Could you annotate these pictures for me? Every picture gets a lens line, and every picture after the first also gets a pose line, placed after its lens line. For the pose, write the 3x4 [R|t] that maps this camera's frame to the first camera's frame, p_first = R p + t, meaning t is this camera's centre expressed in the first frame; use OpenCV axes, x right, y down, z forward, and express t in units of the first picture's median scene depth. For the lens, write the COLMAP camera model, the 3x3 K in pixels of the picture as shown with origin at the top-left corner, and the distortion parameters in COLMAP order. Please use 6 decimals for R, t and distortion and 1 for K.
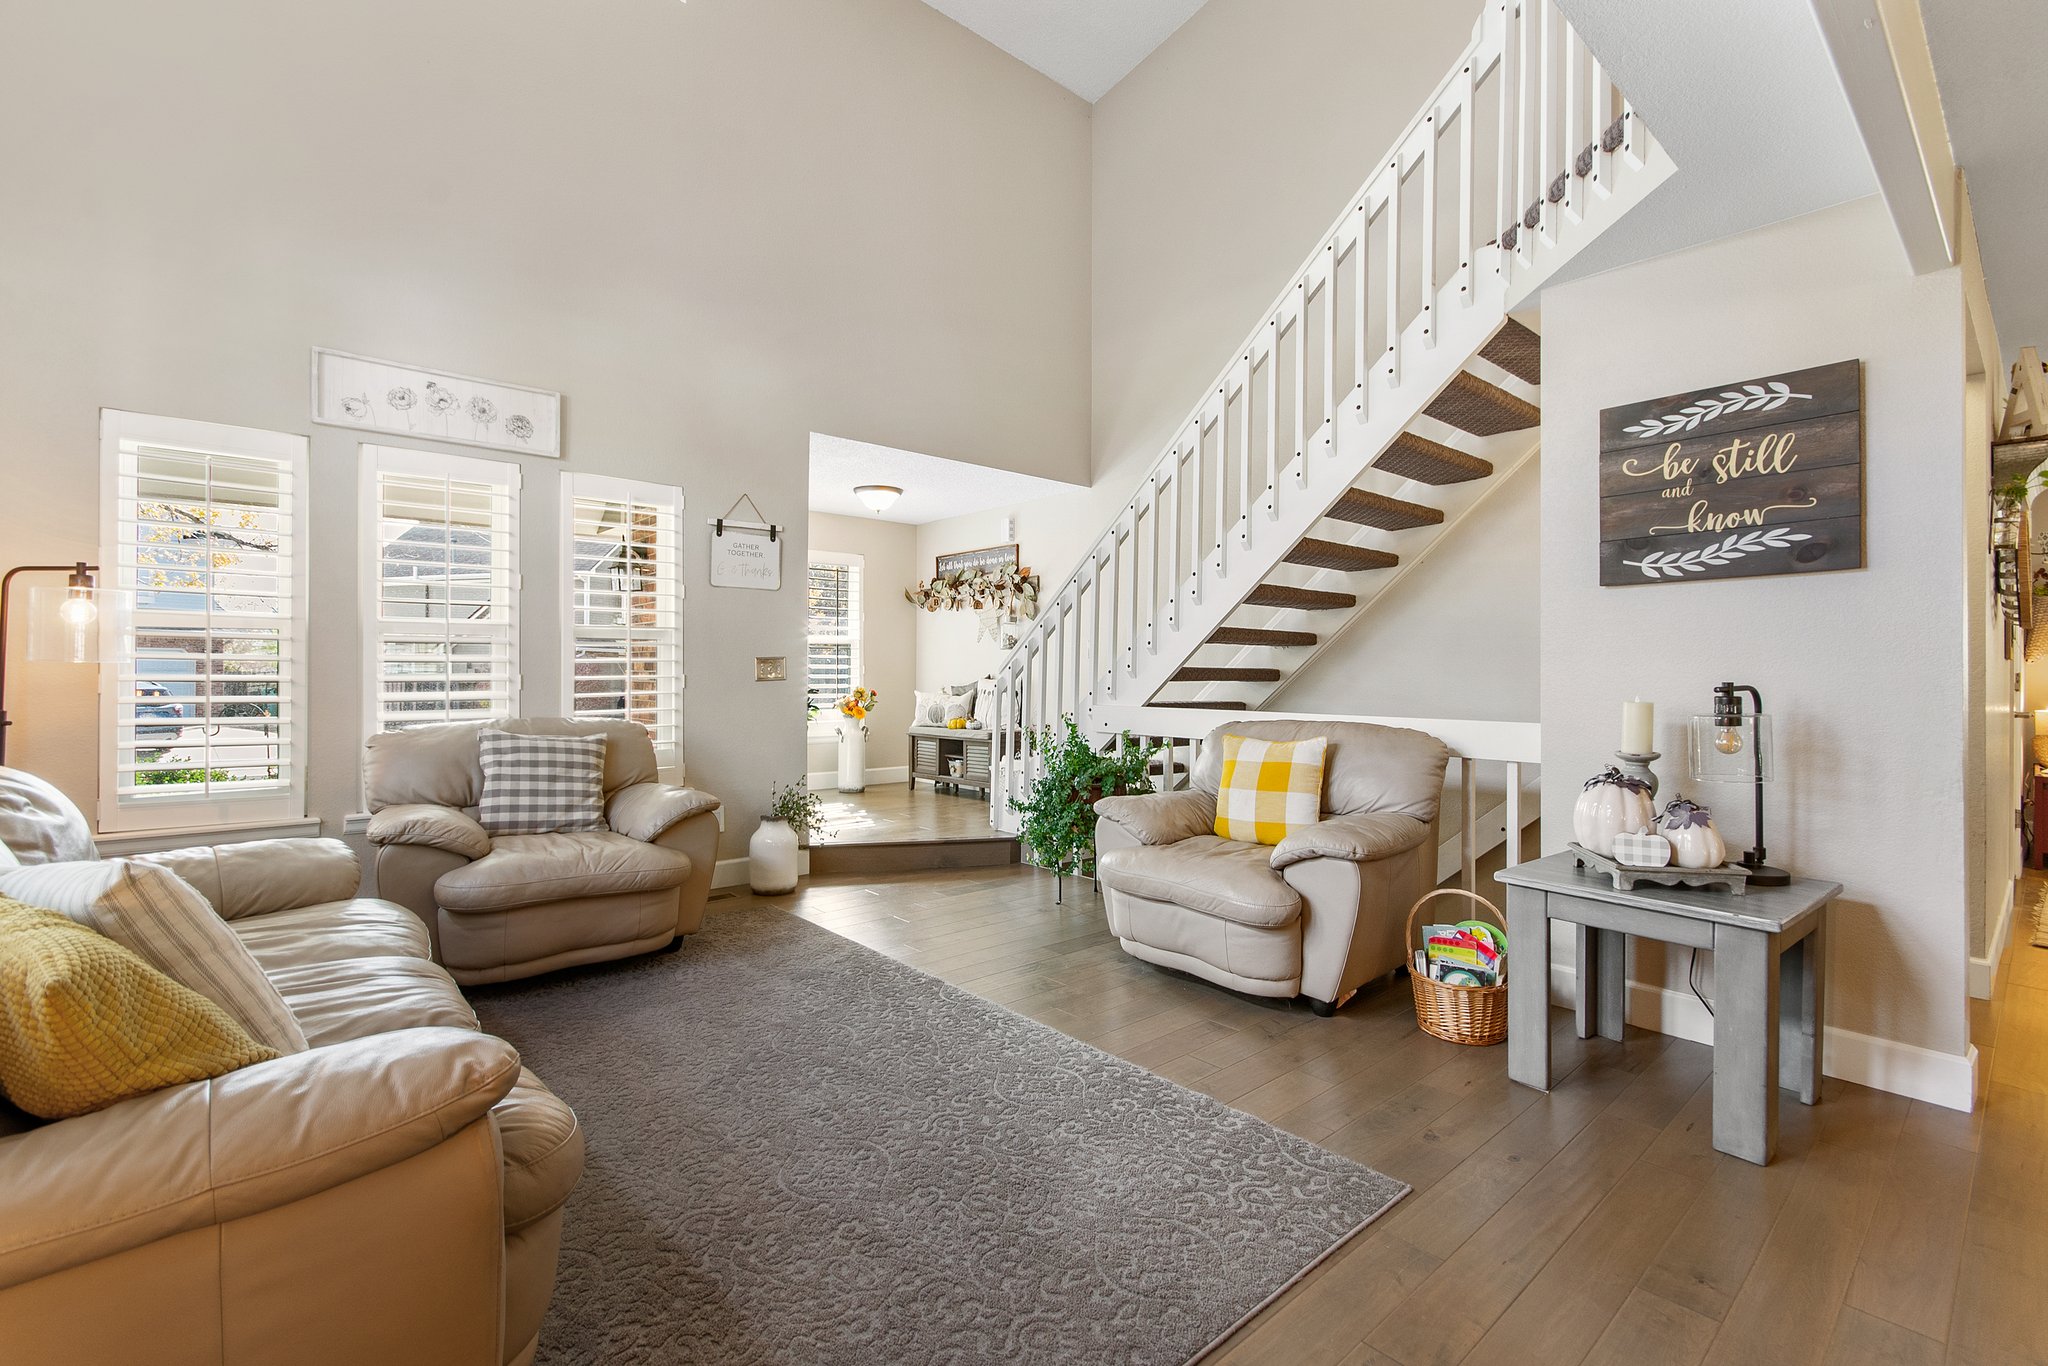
lens RADIAL K [[897.6, 0, 1037.7], [0, 897.6, 672.8], [0, 0, 1]] dist [0.005620, 0.000306]
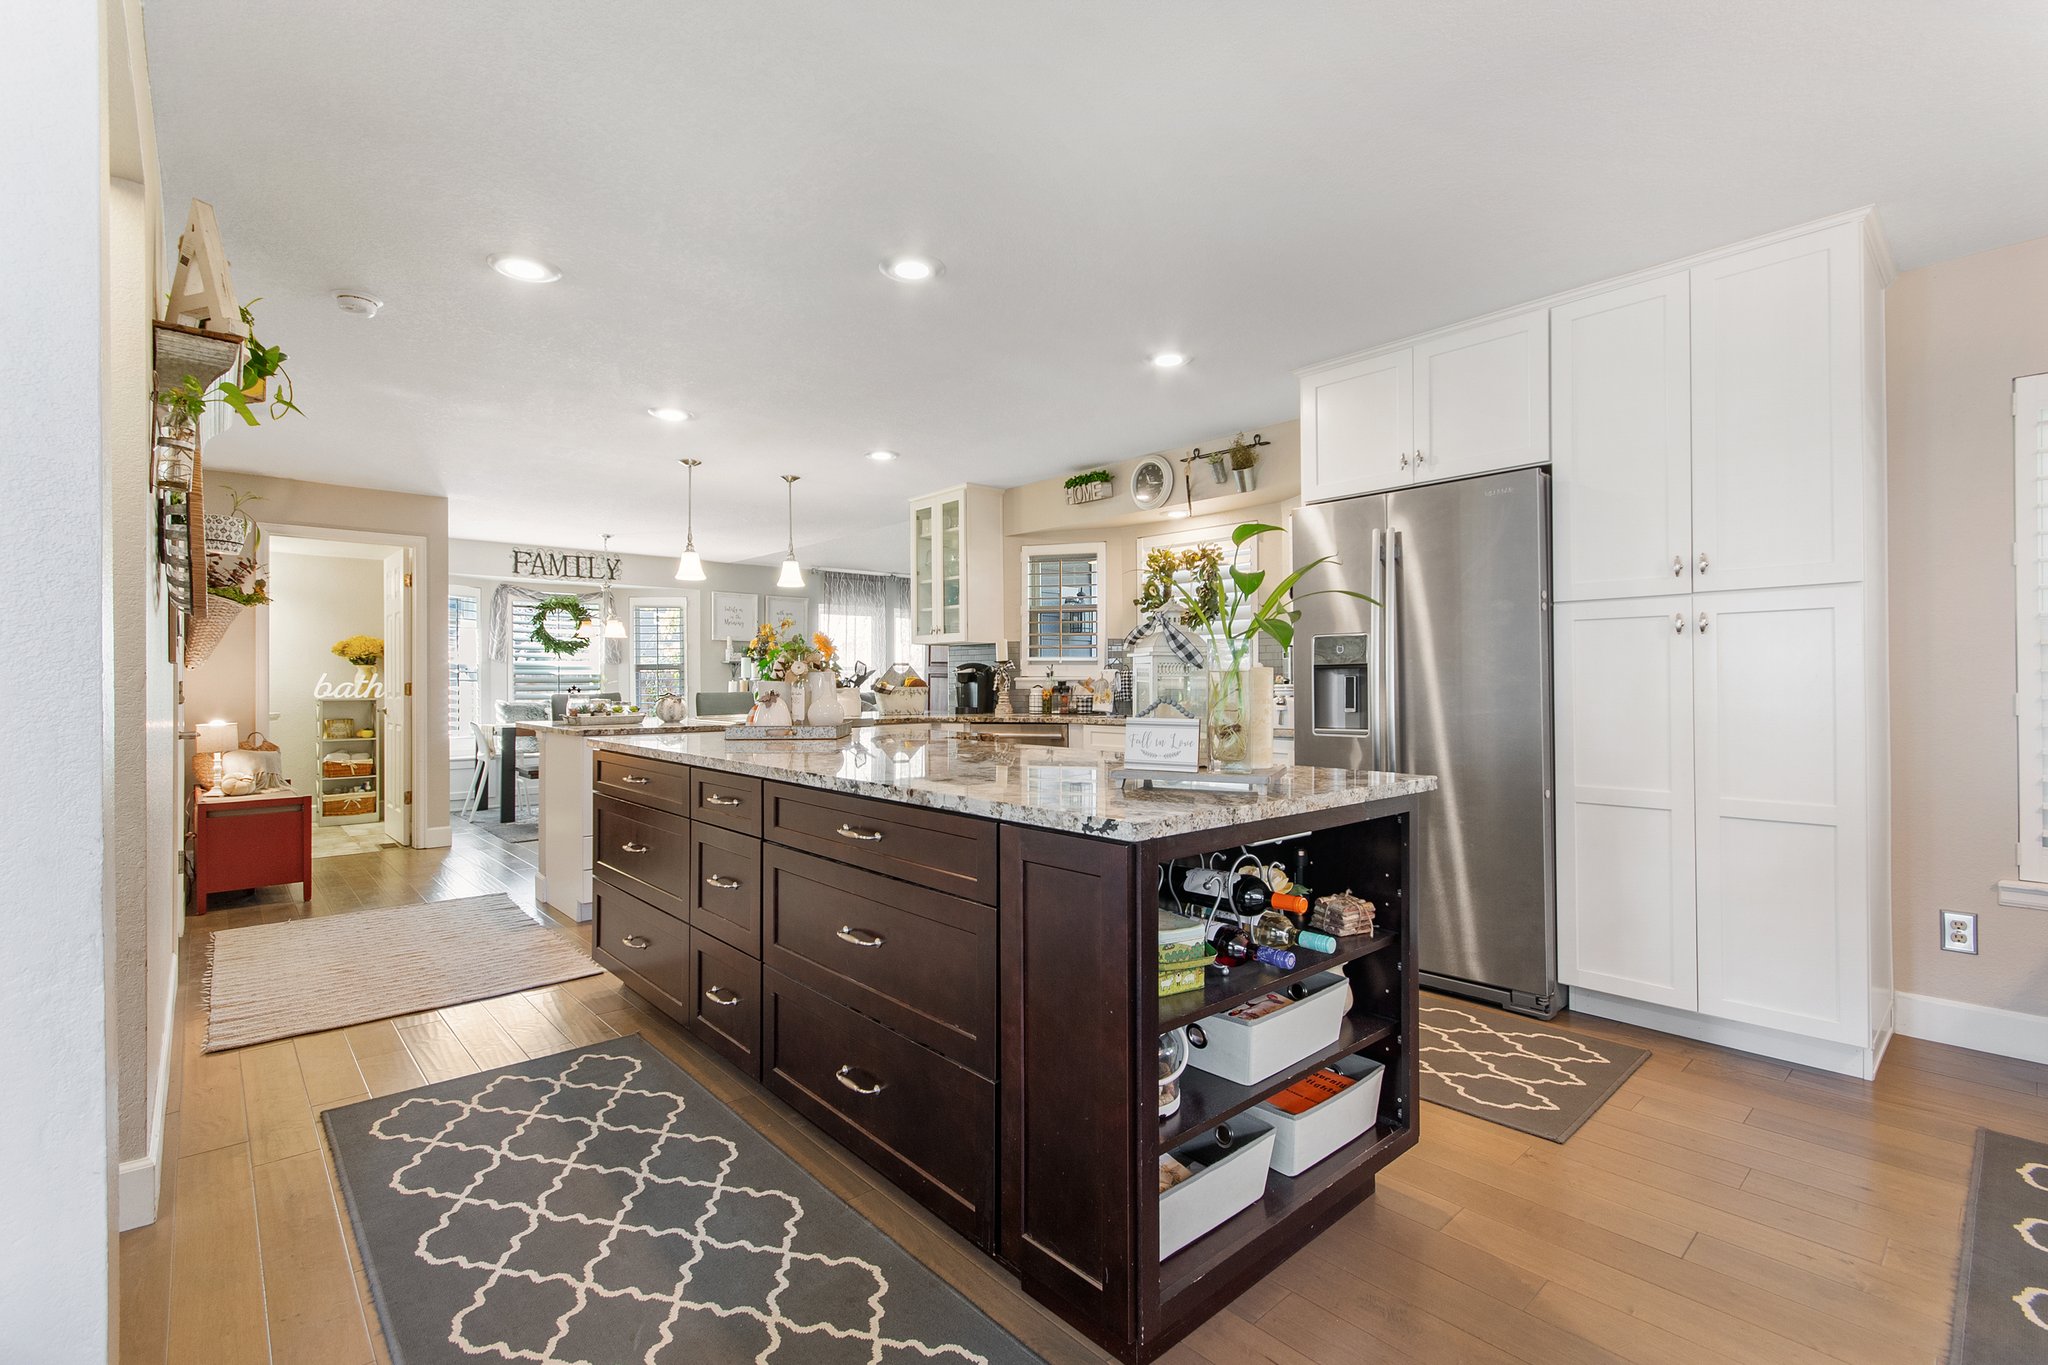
lens RADIAL K [[897.6, 0, 1037.3], [0, 897.6, 684.6], [0, 0, 1]] dist [0.005620, 0.000306]
pose [[-0.022680, 0.002165, 0.999740, 0.382381], [0.002049, 0.999996, -0.002119, 0.011380], [-0.999741, 0.002001, -0.022684, 0.370562]]
